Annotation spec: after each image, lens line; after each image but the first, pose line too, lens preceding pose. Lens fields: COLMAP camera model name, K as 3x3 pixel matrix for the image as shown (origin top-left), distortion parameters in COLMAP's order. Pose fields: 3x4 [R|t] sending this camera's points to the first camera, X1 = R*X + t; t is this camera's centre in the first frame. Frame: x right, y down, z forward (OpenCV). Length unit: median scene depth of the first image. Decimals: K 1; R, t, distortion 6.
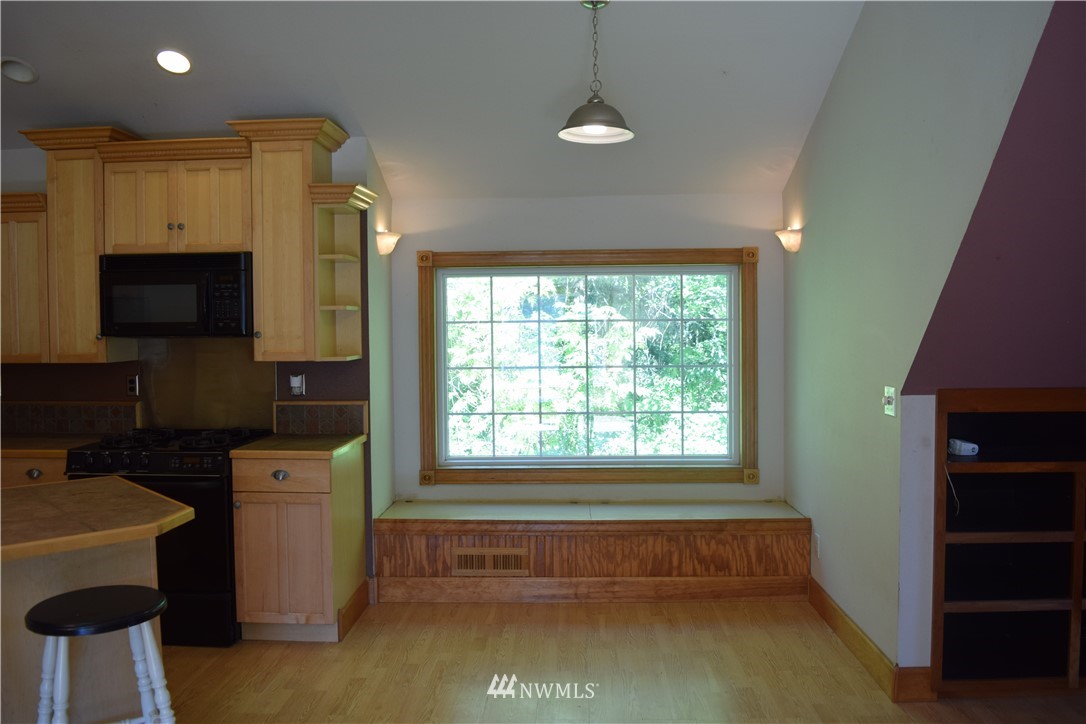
lens RADIAL K [[854.5, 0, 541.6], [0, 854.5, 358.1], [0, 0, 1]] dist [-0.099461, 0.024870]
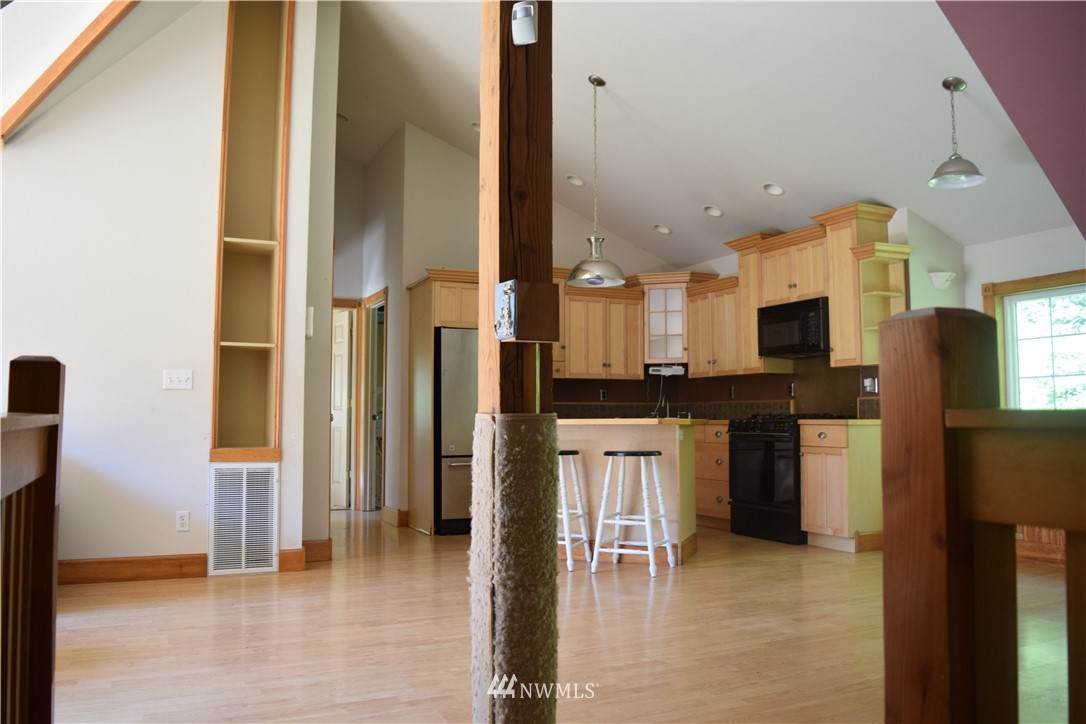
lens RADIAL K [[854.5, 0, 540.0], [0, 854.5, 366.4], [0, 0, 1]] dist [-0.099461, 0.024870]
pose [[0.458233, -0.047205, -0.887578, 0.776206], [-0.037950, 0.996639, -0.072598, 0.133483], [0.888021, 0.066950, 0.454902, -0.164477]]
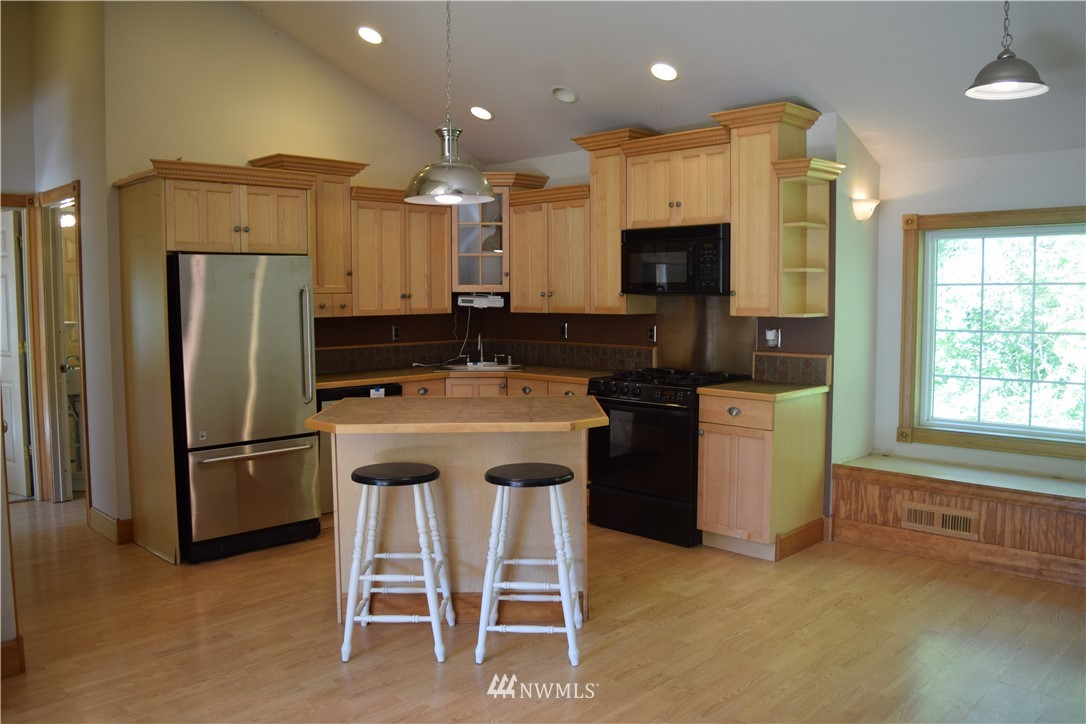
lens RADIAL K [[854.5, 0, 540.5], [0, 854.5, 360.6], [0, 0, 1]] dist [-0.099461, 0.024870]
pose [[0.738692, 0.057000, -0.671628, 0.266157], [-0.027840, 0.998148, 0.054092, 0.009407], [0.673468, -0.021259, 0.738911, -0.059075]]
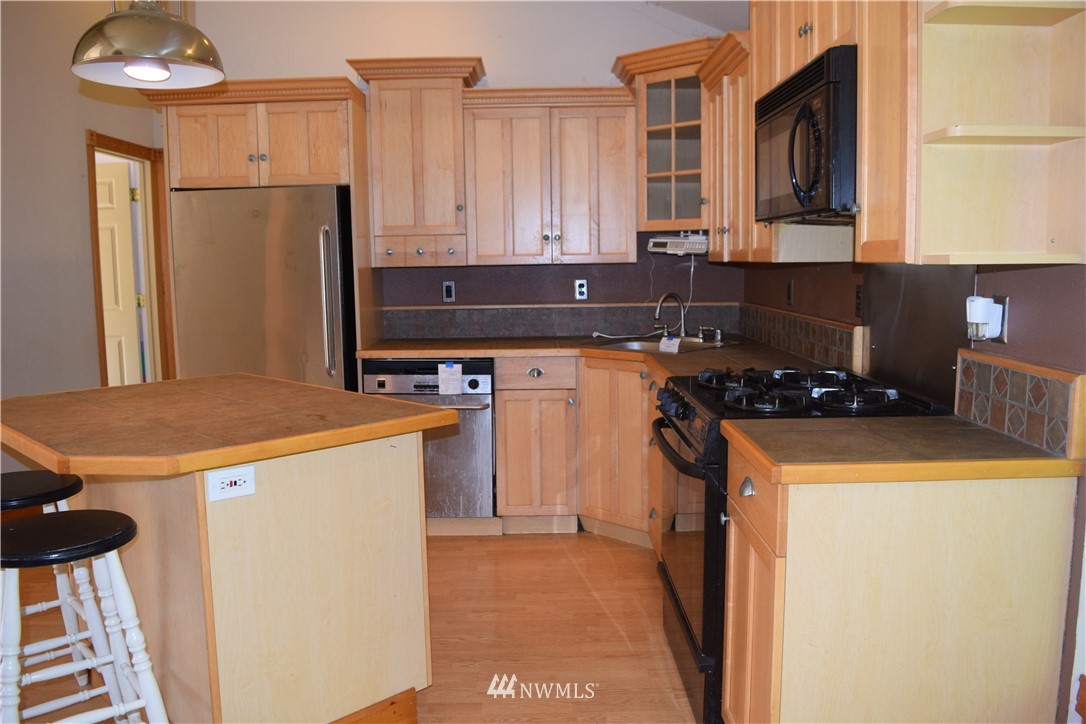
lens RADIAL K [[854.5, 0, 543.0], [0, 854.5, 356.1], [0, 0, 1]] dist [-0.099461, 0.024870]
pose [[0.042024, 0.120397, -0.991836, 0.160043], [-0.026030, 0.992508, 0.119376, 0.004206], [0.998777, 0.020801, 0.044843, 0.788539]]
